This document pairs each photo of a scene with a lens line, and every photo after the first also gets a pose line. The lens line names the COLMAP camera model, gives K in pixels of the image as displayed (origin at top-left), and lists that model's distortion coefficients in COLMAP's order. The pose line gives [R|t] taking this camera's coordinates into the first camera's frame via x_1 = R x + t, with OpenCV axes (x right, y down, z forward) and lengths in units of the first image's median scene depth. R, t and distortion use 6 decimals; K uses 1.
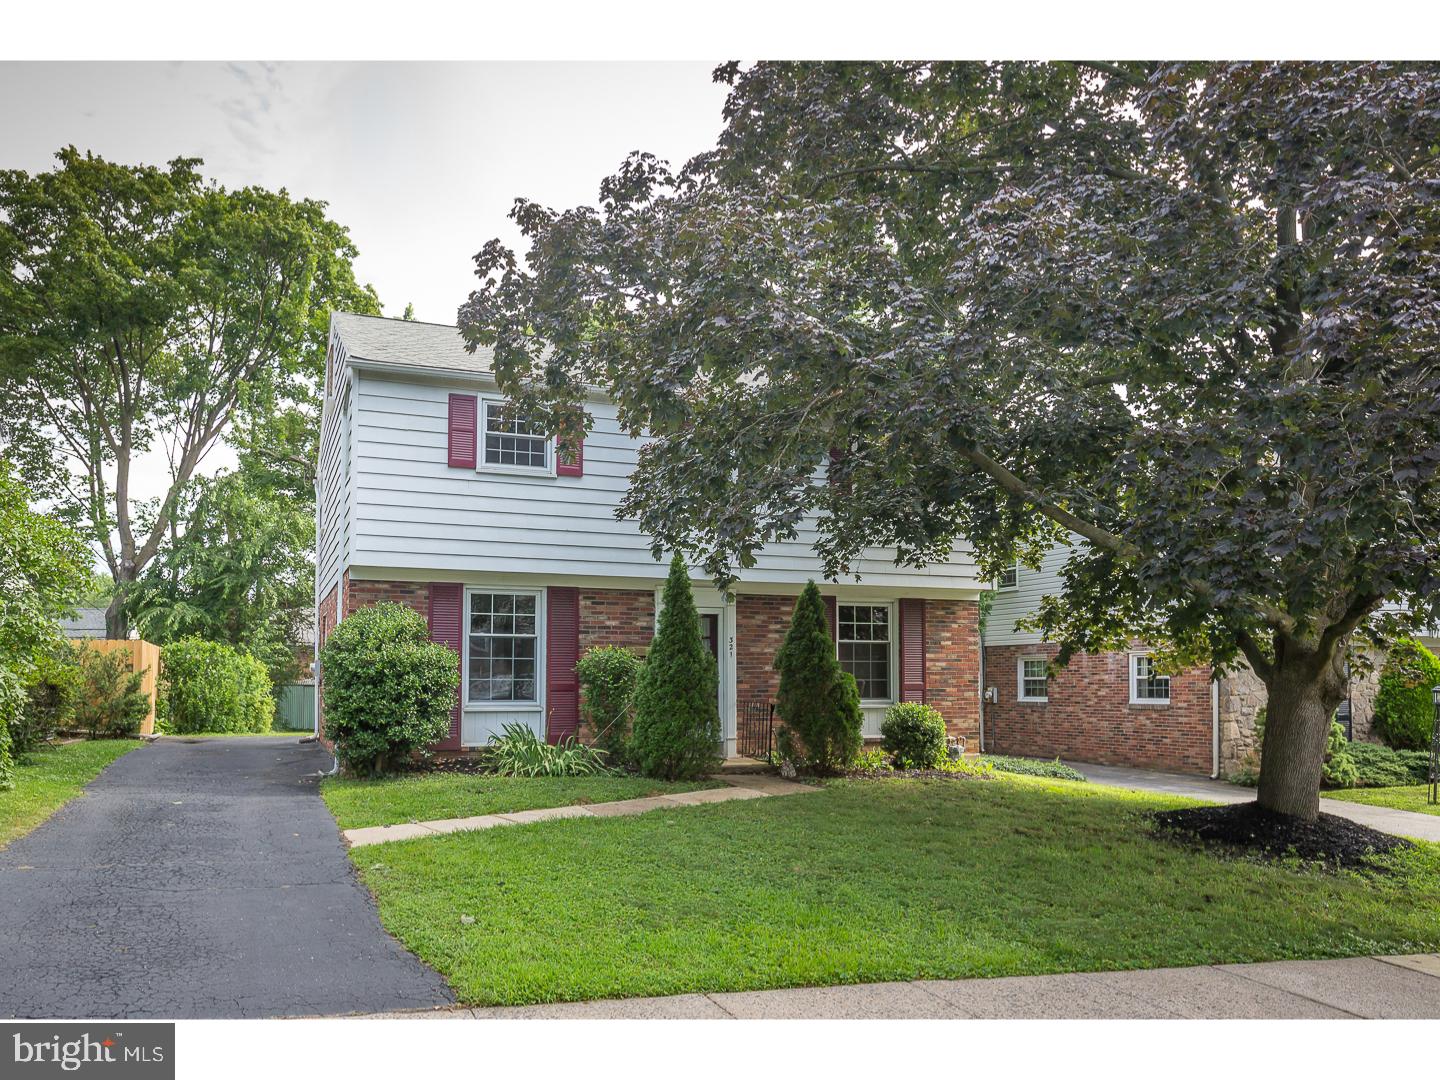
lens RADIAL K [[1045.8, 0, 730.2], [0, 1045.8, 583.1], [0, 0, 1]] dist [0.011975, -0.001541]
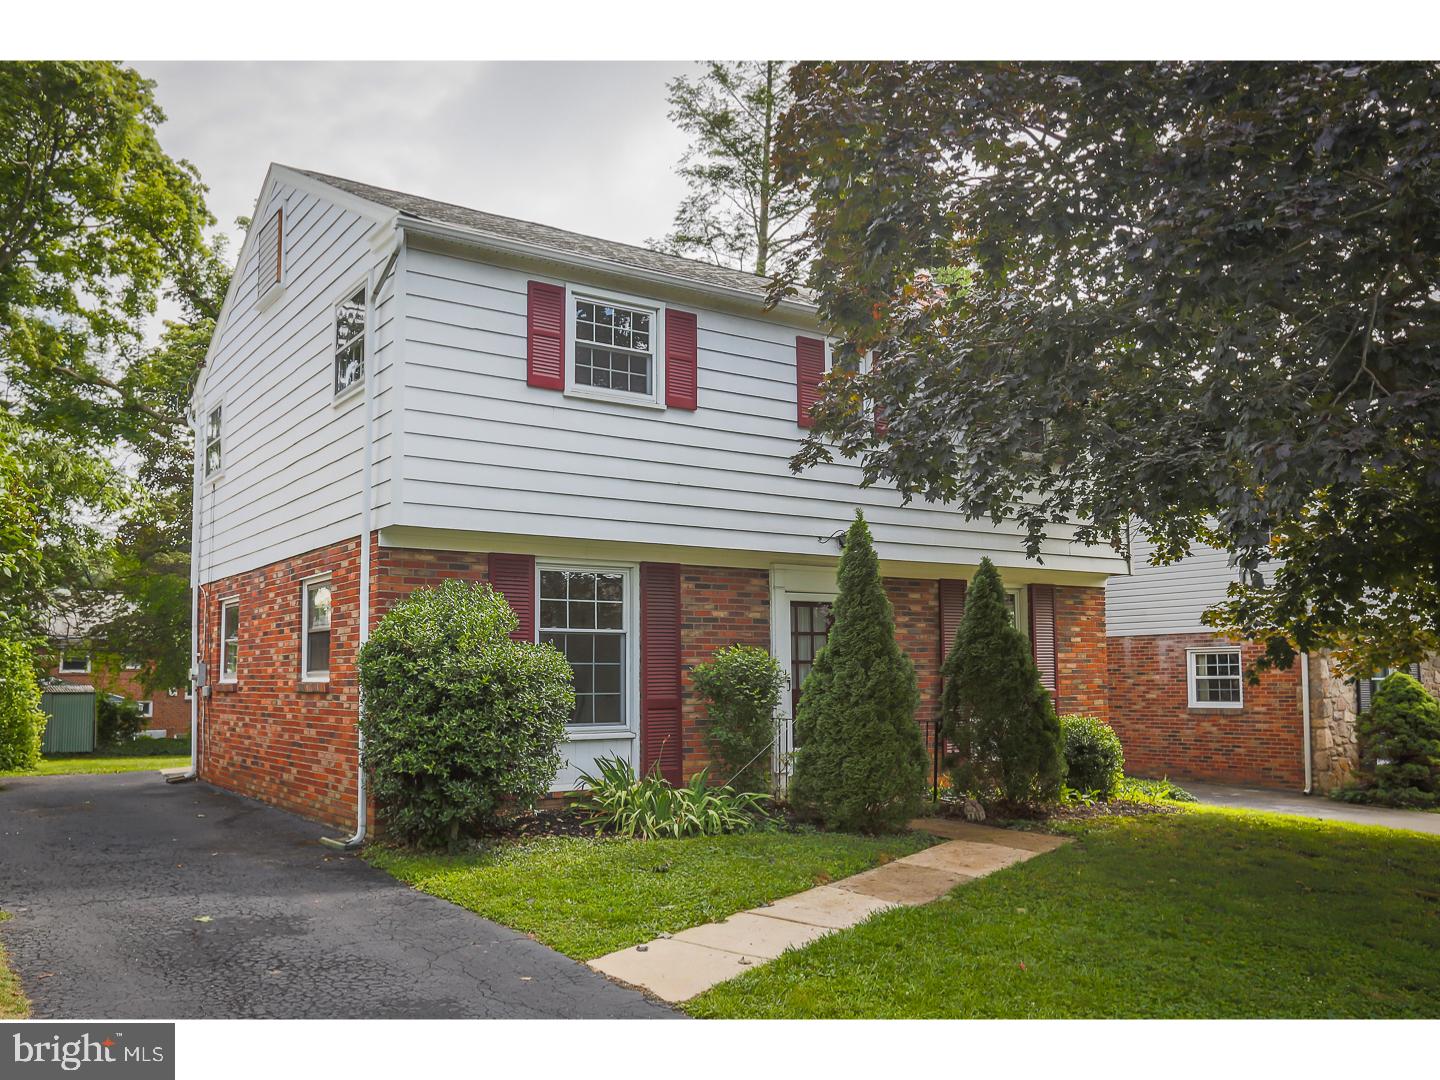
lens RADIAL K [[1145.7, 0, 719.5], [0, 1145.7, 540.9], [0, 0, 1]] dist [-0.003964, 0.012953]
pose [[0.973038, 0.018808, 0.229876, -0.302260], [-0.013645, 0.999618, -0.024031, 0.006752], [-0.230240, 0.020246, 0.972923, 0.228048]]
